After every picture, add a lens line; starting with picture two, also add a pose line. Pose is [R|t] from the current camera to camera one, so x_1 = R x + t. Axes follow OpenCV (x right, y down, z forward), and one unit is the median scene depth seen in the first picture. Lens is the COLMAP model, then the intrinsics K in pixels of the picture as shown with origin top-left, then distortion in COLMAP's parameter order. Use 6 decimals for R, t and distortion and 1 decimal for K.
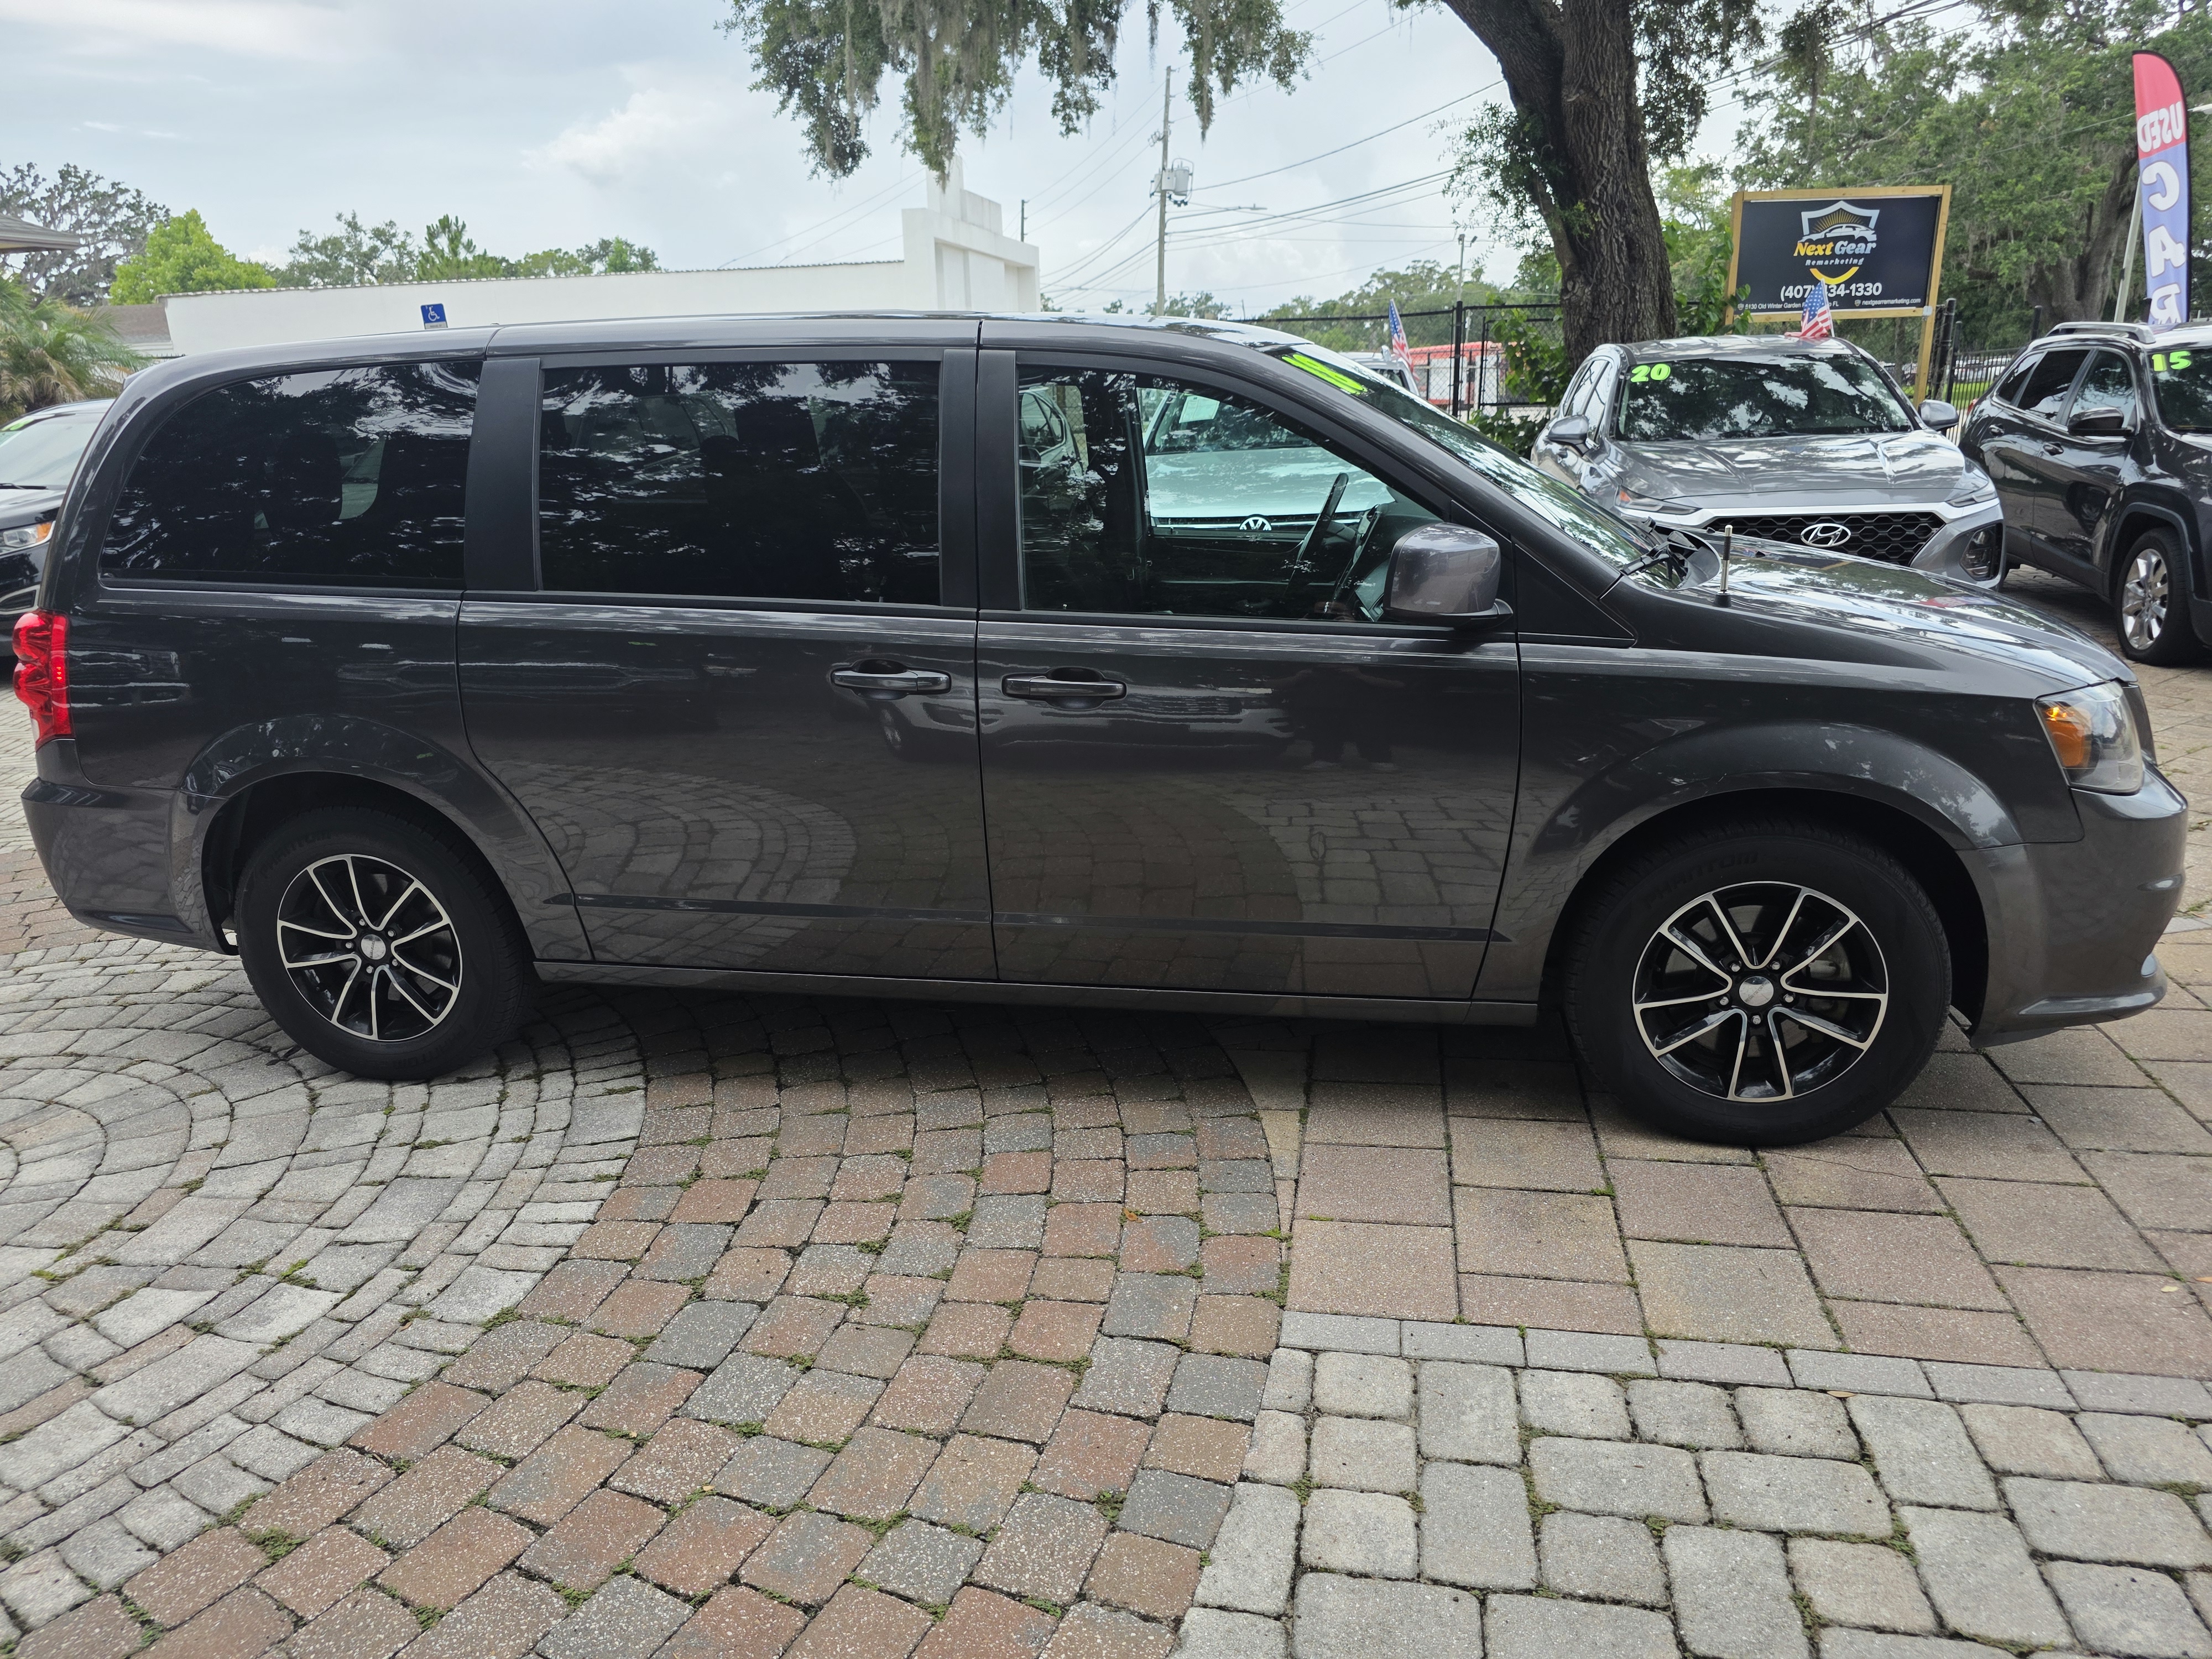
lens RADIAL K [[1494.8, 0, 1100.8], [0, 1494.8, 818.9], [0, 0, 1]] dist [0.039299, -0.022635]
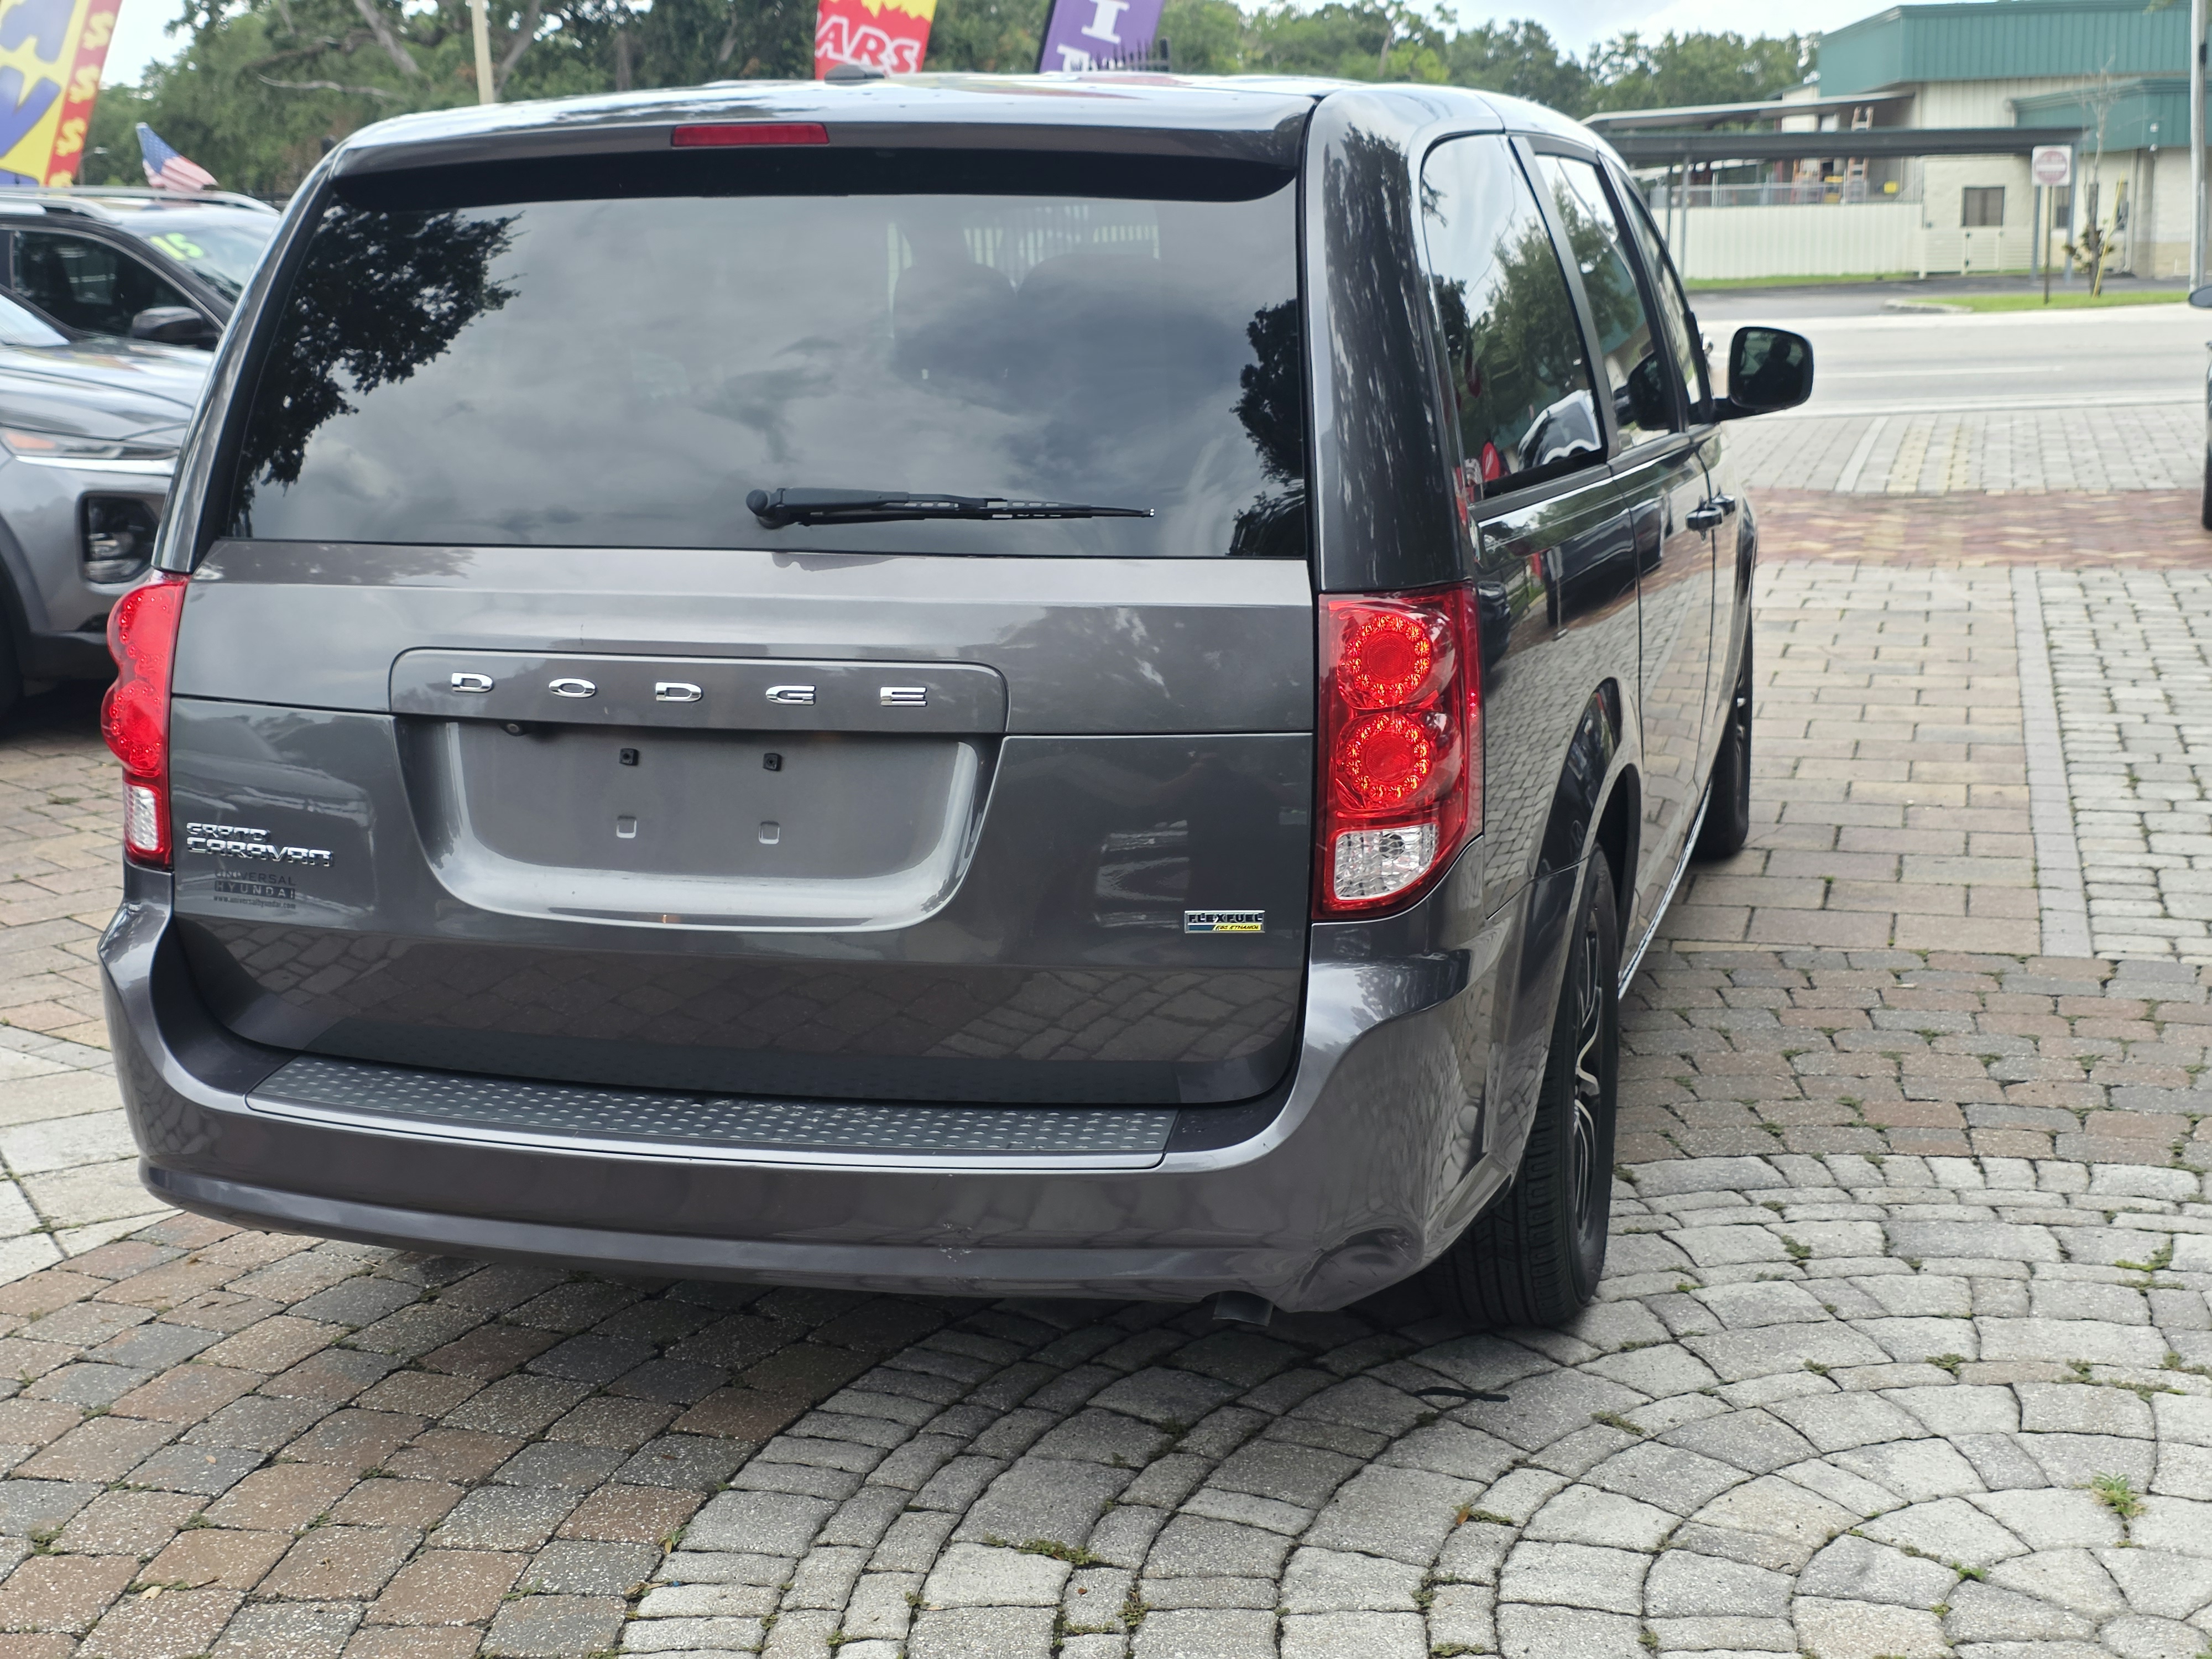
lens RADIAL K [[2985.9, 0, 1108.1], [0, 2985.9, 829.9], [0, 0, 1]] dist [0.057840, 0.000000]
pose [[0.093468, -0.171683, 0.980708, -1.729457], [0.289246, 0.947218, 0.138253, -0.237460], [-0.952681, 0.270744, 0.138193, 1.029566]]
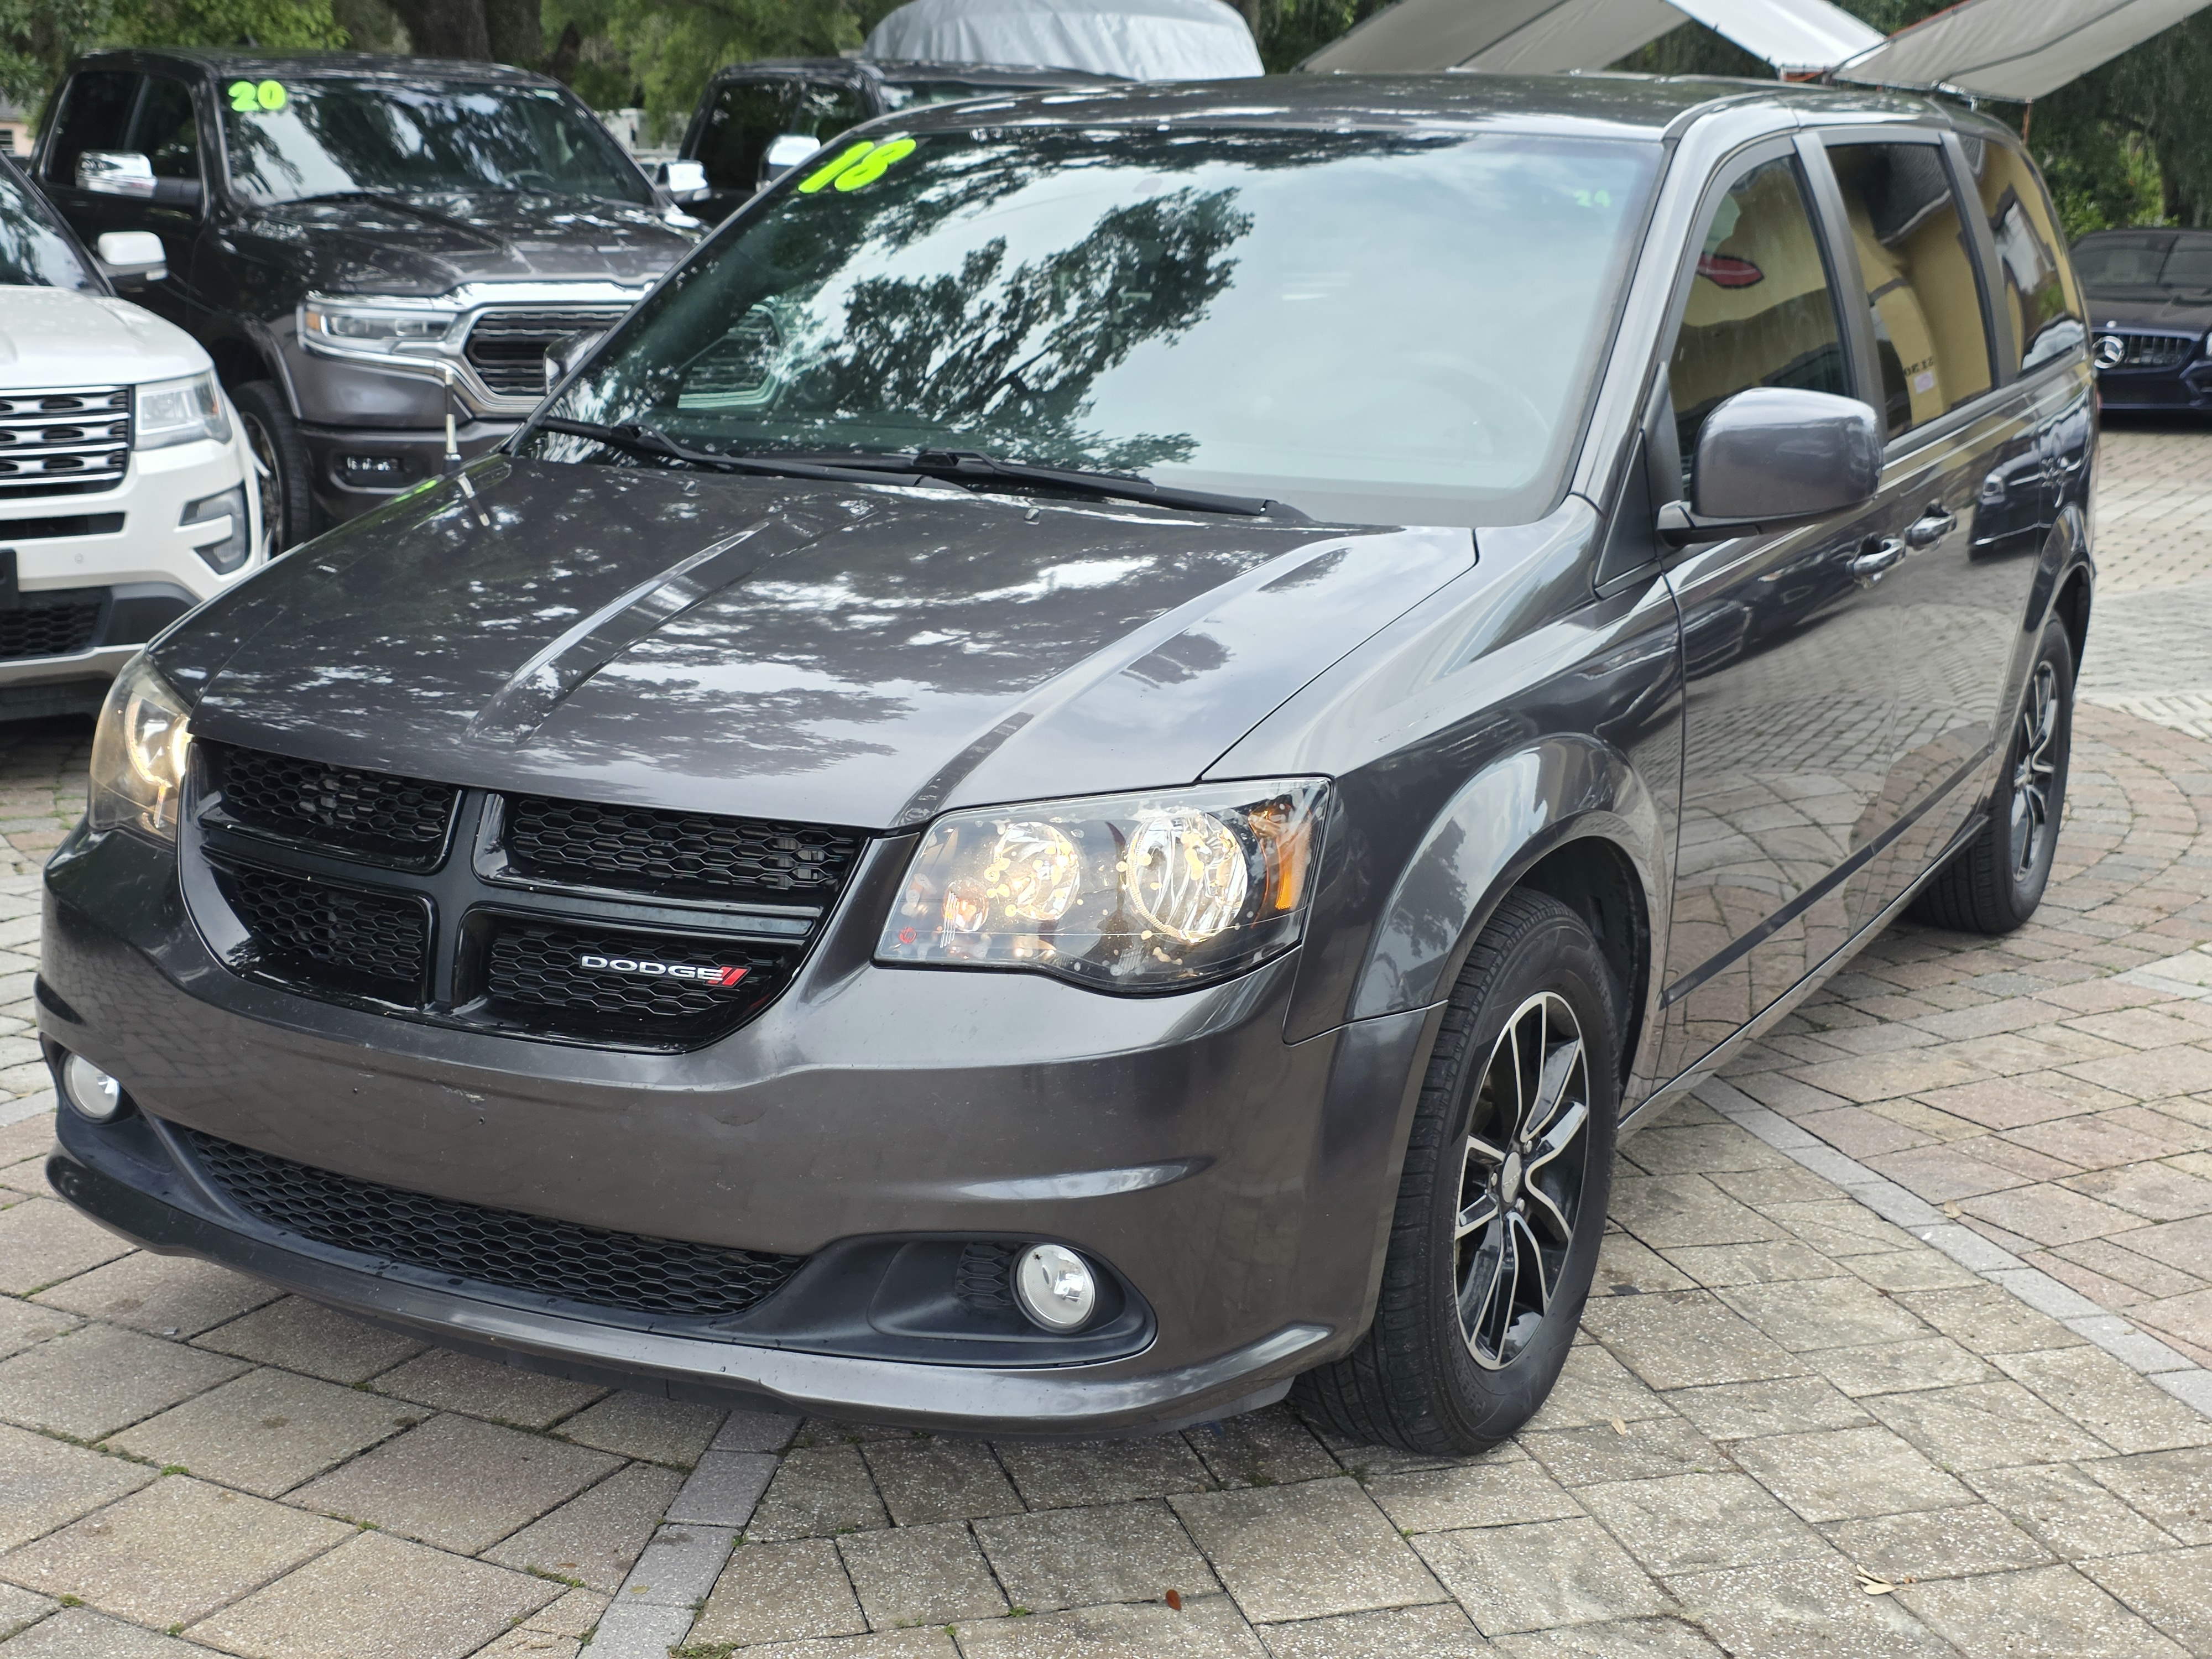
lens RADIAL K [[2985.9, 0, 1110.7], [0, 2985.9, 826.1], [0, 0, 1]] dist [0.057840, 0.000000]
pose [[-0.313063, 0.232722, -0.920778, 1.494567], [-0.268000, 0.908465, 0.320729, -0.474411], [0.911135, 0.347177, -0.222038, 1.450386]]
